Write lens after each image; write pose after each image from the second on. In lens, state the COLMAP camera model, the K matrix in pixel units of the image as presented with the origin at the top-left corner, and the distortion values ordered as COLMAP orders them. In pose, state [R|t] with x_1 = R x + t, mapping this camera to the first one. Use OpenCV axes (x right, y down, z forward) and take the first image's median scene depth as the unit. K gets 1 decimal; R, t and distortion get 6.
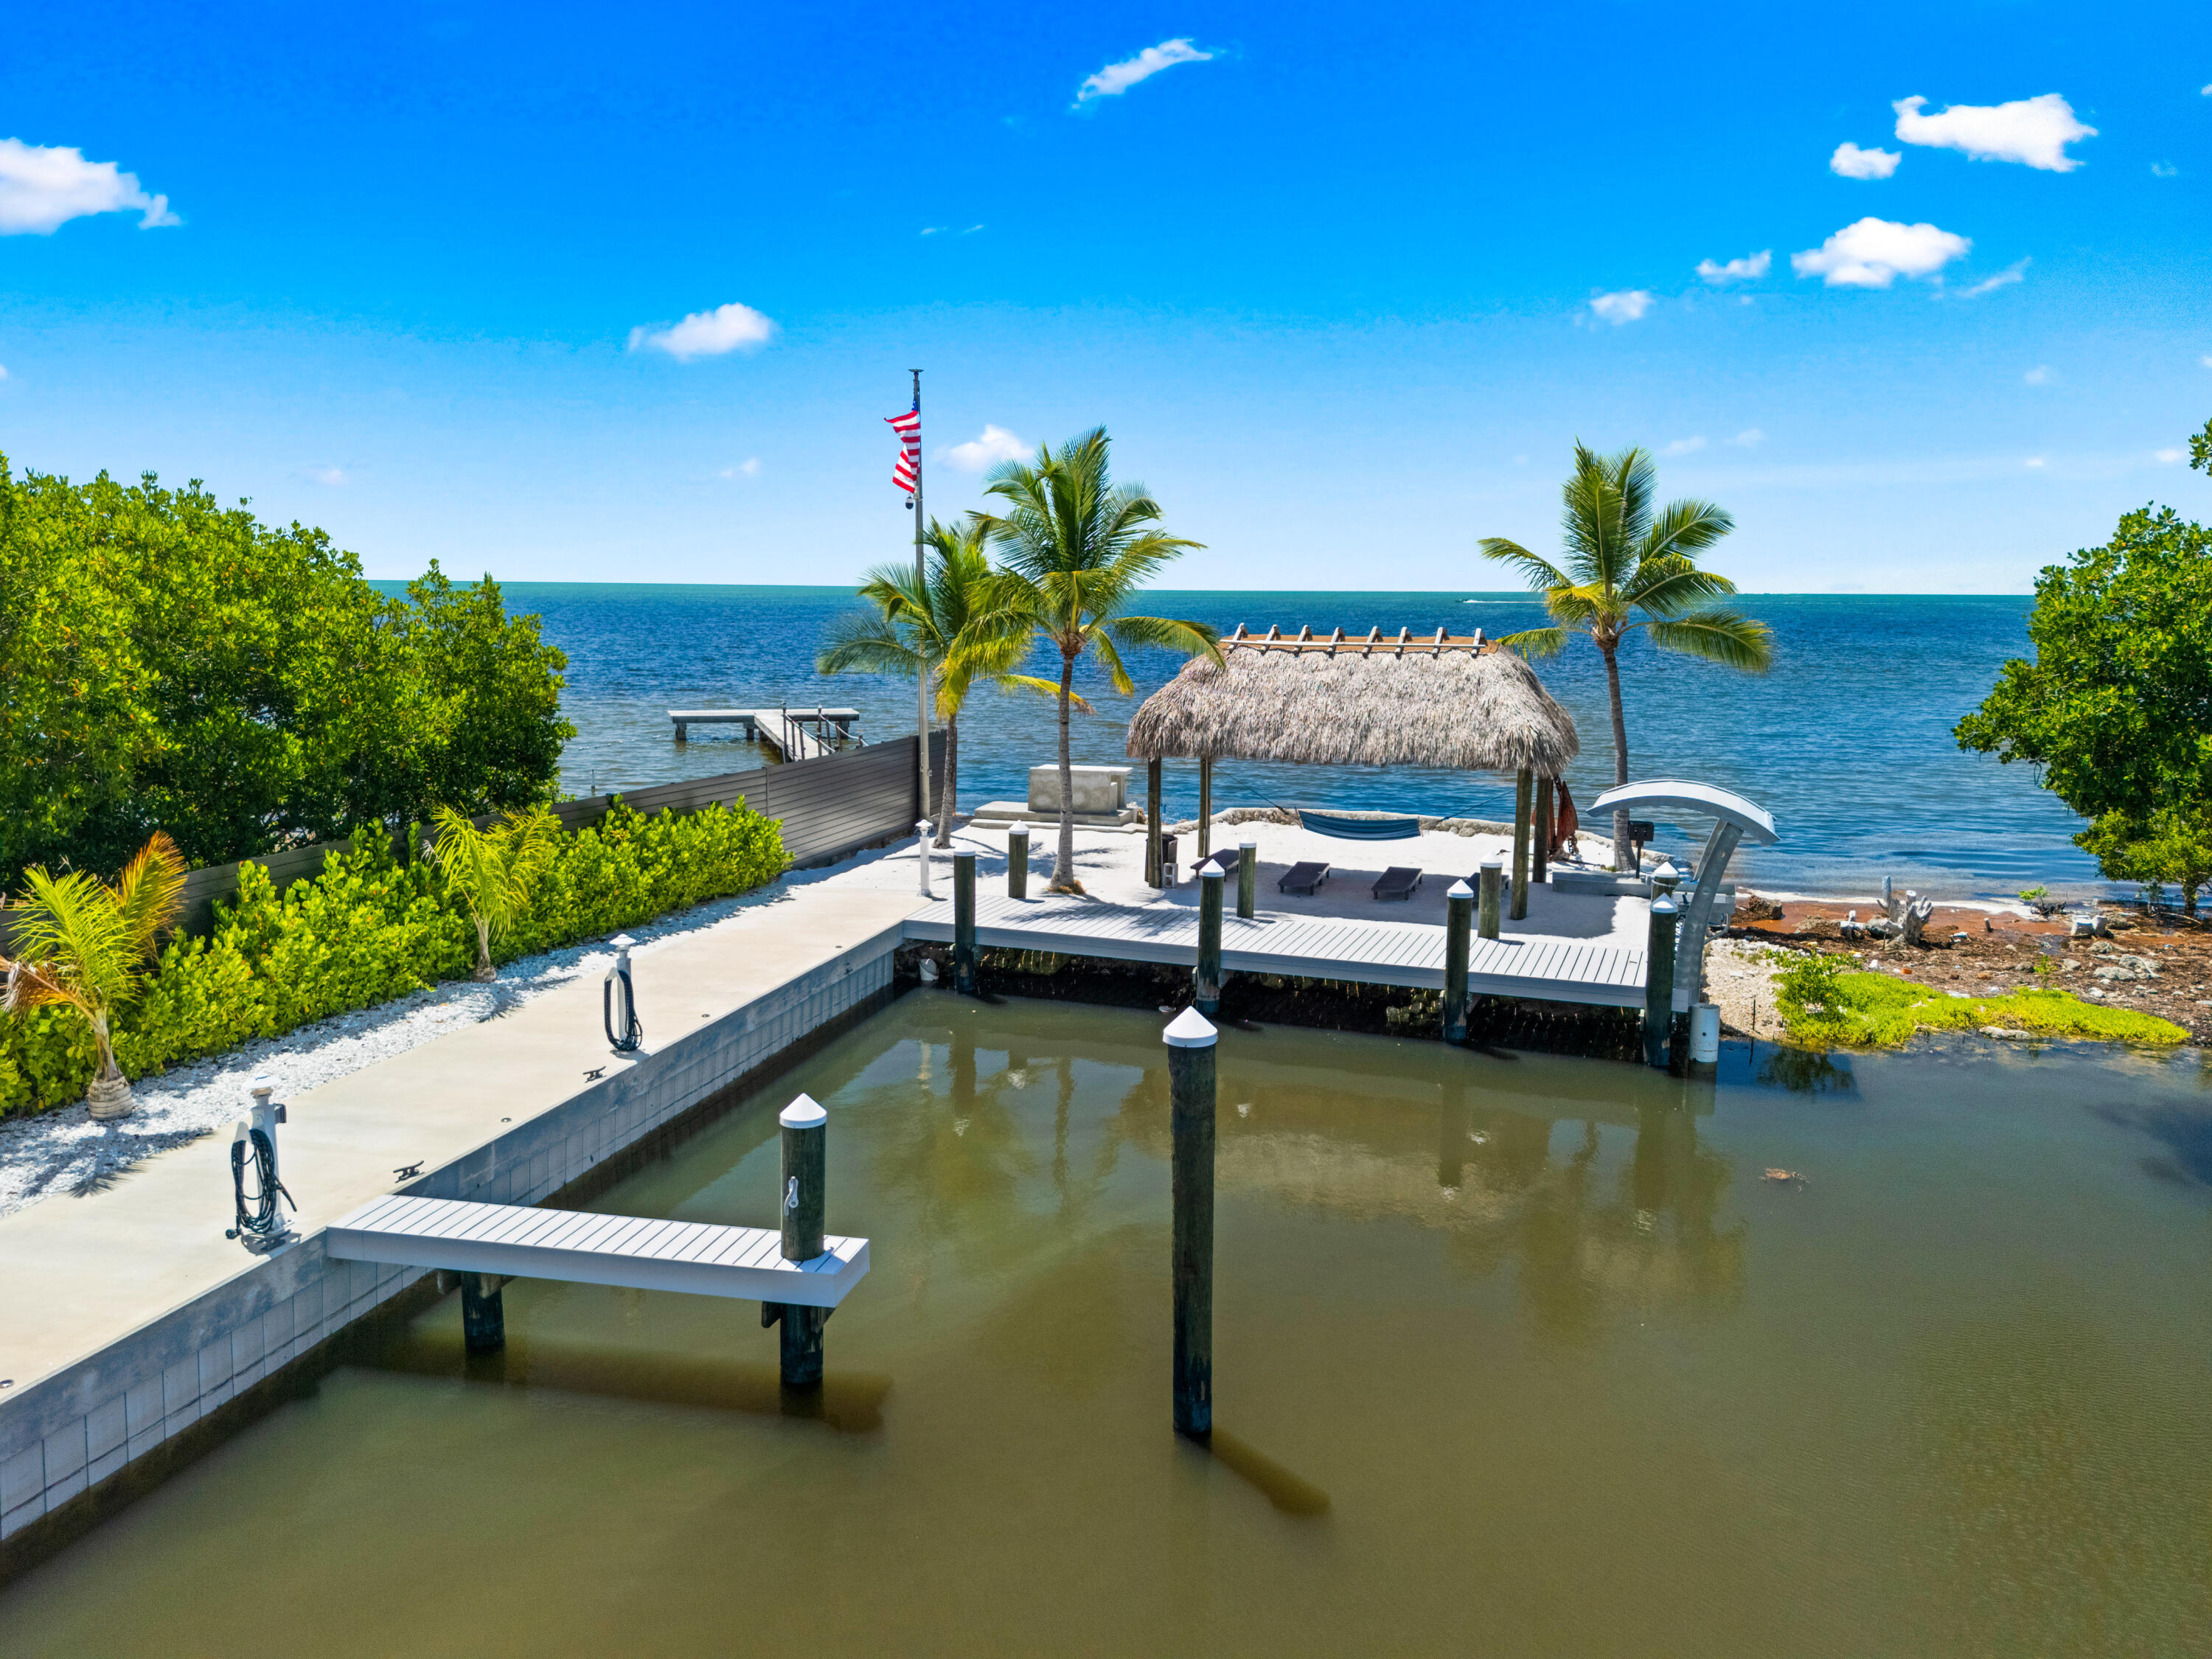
lens RADIAL K [[1637.4, 0, 1114.9], [0, 1637.4, 827.8], [0, 0, 1]] dist [0.062302, -0.052878]
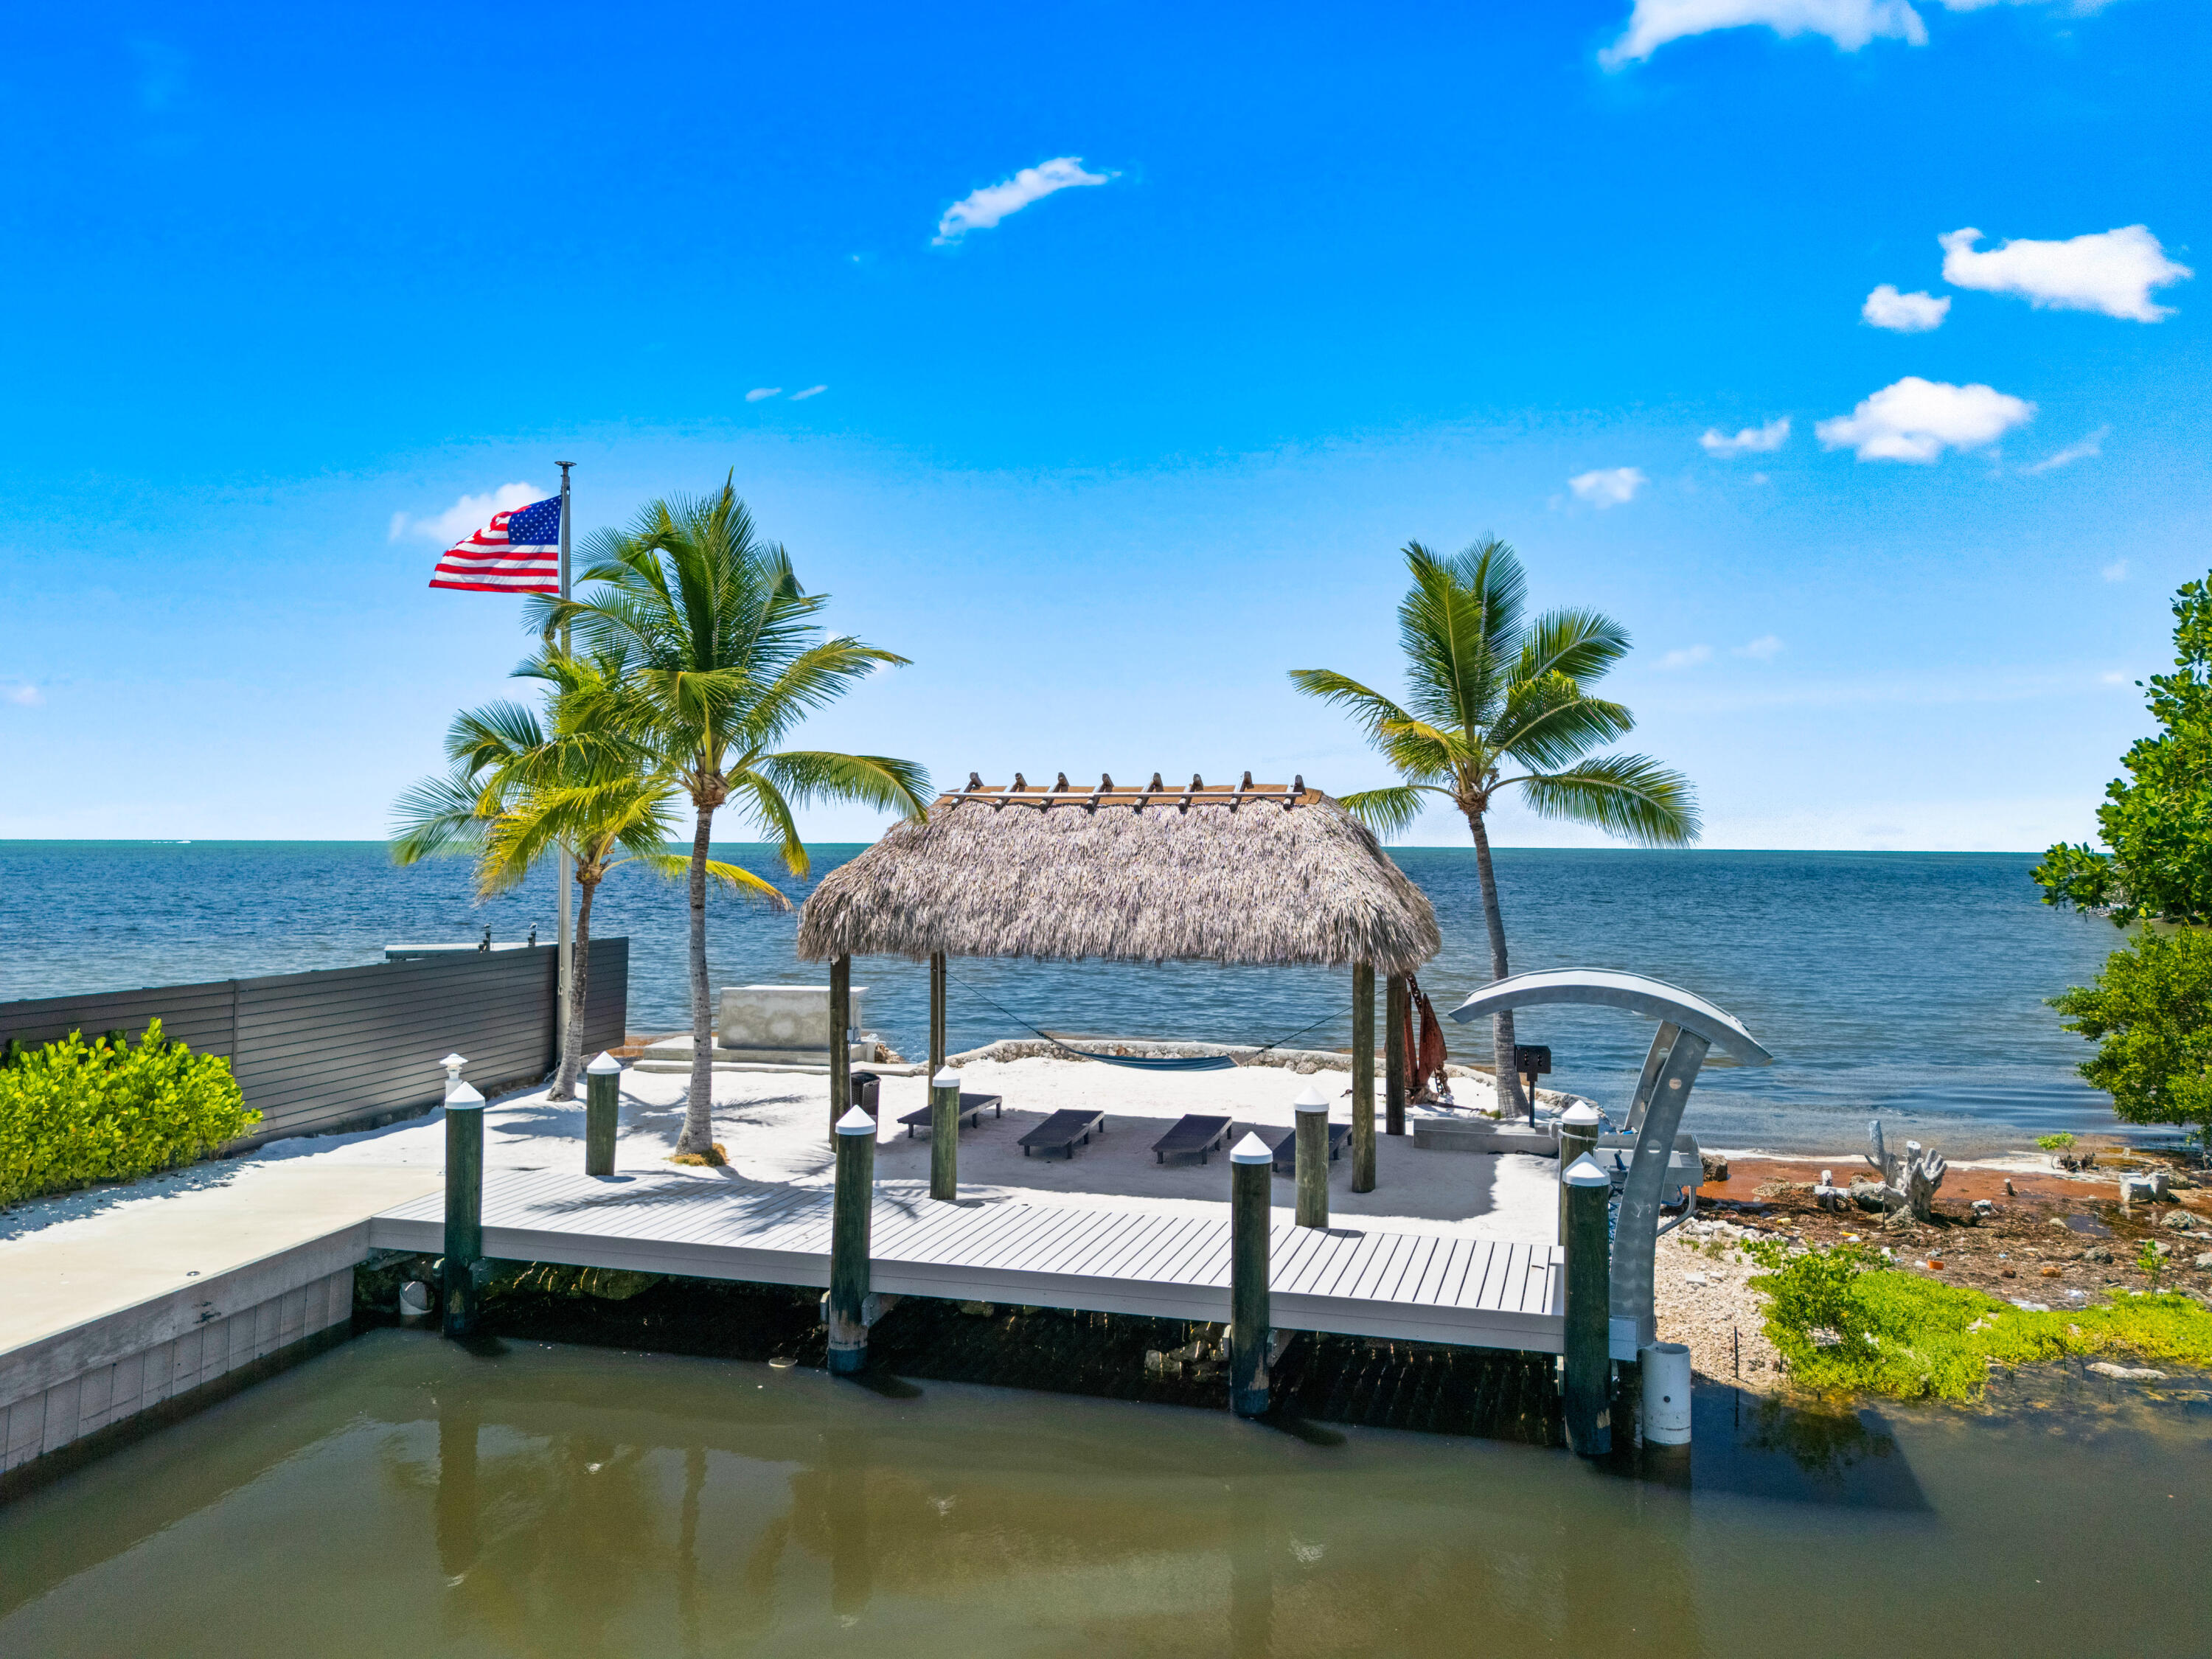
lens RADIAL K [[1667.9, 0, 1108.6], [0, 1667.9, 786.7], [0, 0, 1]] dist [0.137454, -0.212366]
pose [[0.997318, -0.000321, 0.073191, 0.092483], [0.013035, 0.984783, -0.173301, 0.010877], [-0.072021, 0.173790, 0.982146, 0.307720]]
